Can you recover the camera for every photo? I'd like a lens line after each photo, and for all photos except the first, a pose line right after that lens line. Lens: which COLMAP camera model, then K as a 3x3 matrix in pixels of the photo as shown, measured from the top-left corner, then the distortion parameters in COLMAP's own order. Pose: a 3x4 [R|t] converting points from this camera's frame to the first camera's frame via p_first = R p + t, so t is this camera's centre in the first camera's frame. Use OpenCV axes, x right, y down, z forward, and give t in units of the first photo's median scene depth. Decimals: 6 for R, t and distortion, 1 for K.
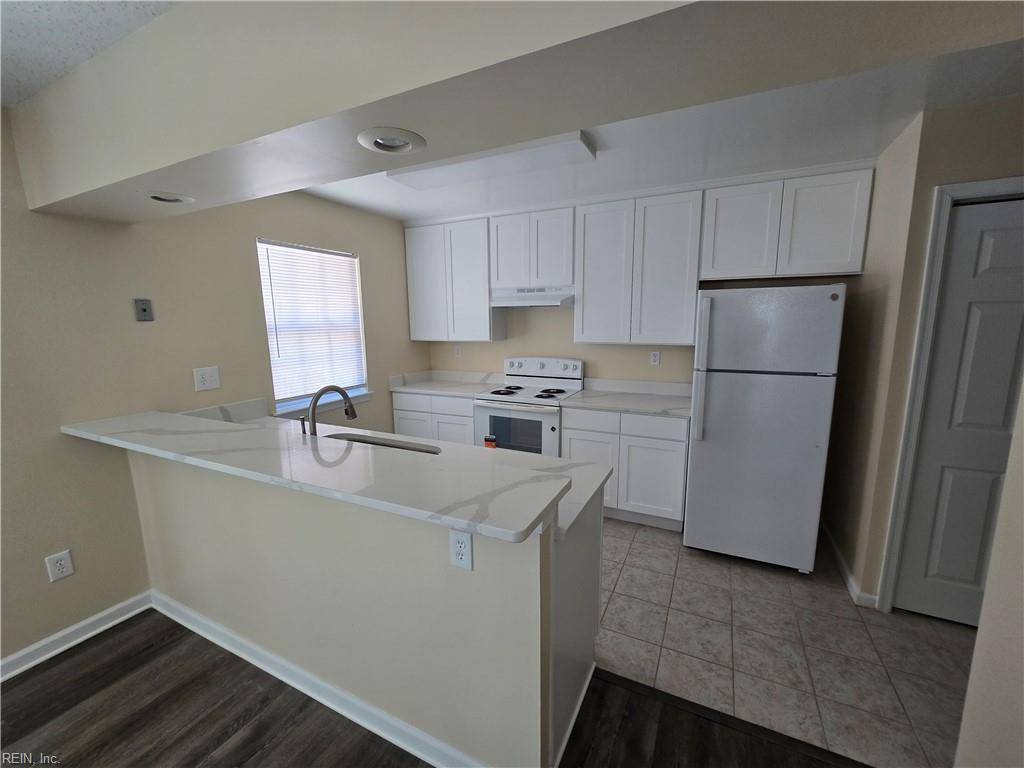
lens RADIAL K [[417.3, 0, 519.3], [0, 417.3, 389.5], [0, 0, 1]] dist [0.000094, 0.001080]
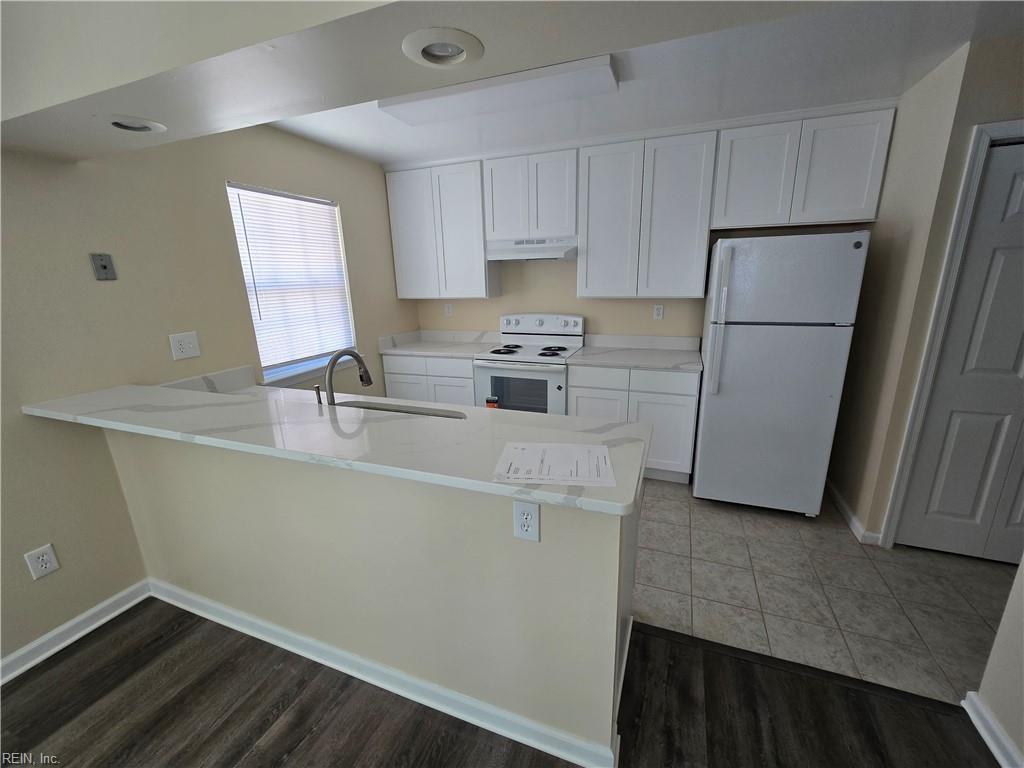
lens RADIAL K [[417.3, 0, 517.8], [0, 417.3, 387.2], [0, 0, 1]] dist [0.000094, 0.001080]
pose [[0.996037, -0.035625, 0.081490, -0.134851], [0.027744, 0.995007, 0.095875, -0.004279], [-0.084498, -0.093234, 0.992052, 0.059551]]
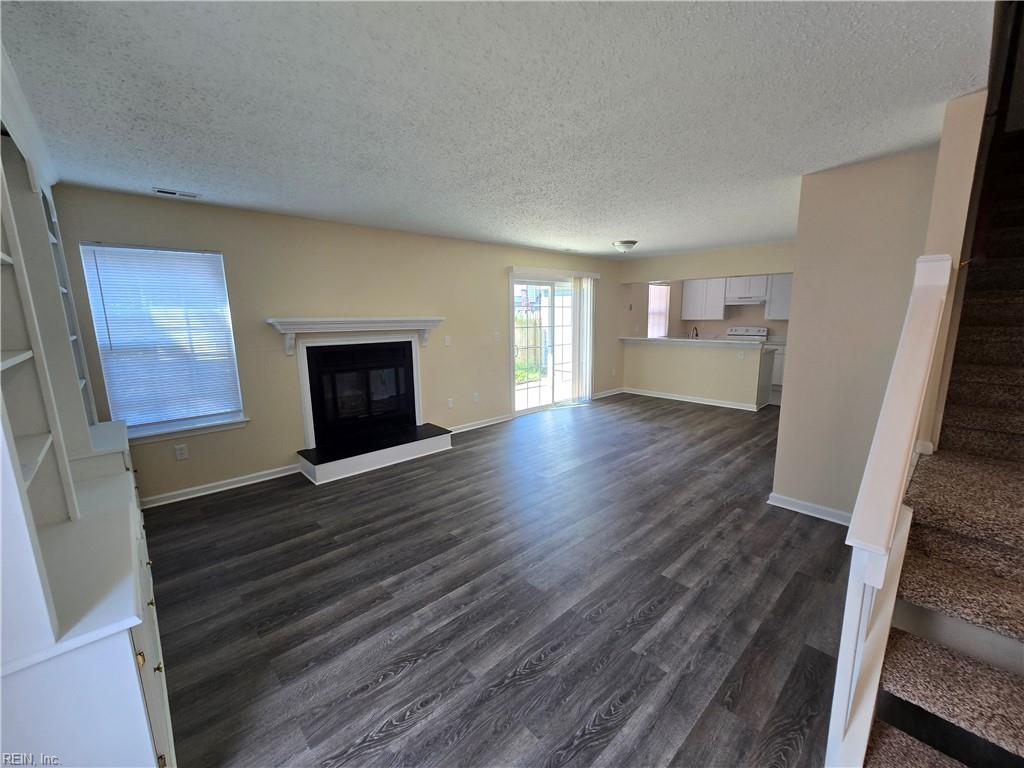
lens RADIAL K [[417.3, 0, 515.1], [0, 417.3, 388.0], [0, 0, 1]] dist [0.000094, 0.001080]
pose [[0.934825, 0.061664, -0.349715, -0.523102], [-0.057636, 0.998097, 0.021924, 0.468432], [0.350401, -0.000339, 0.936600, -2.653547]]
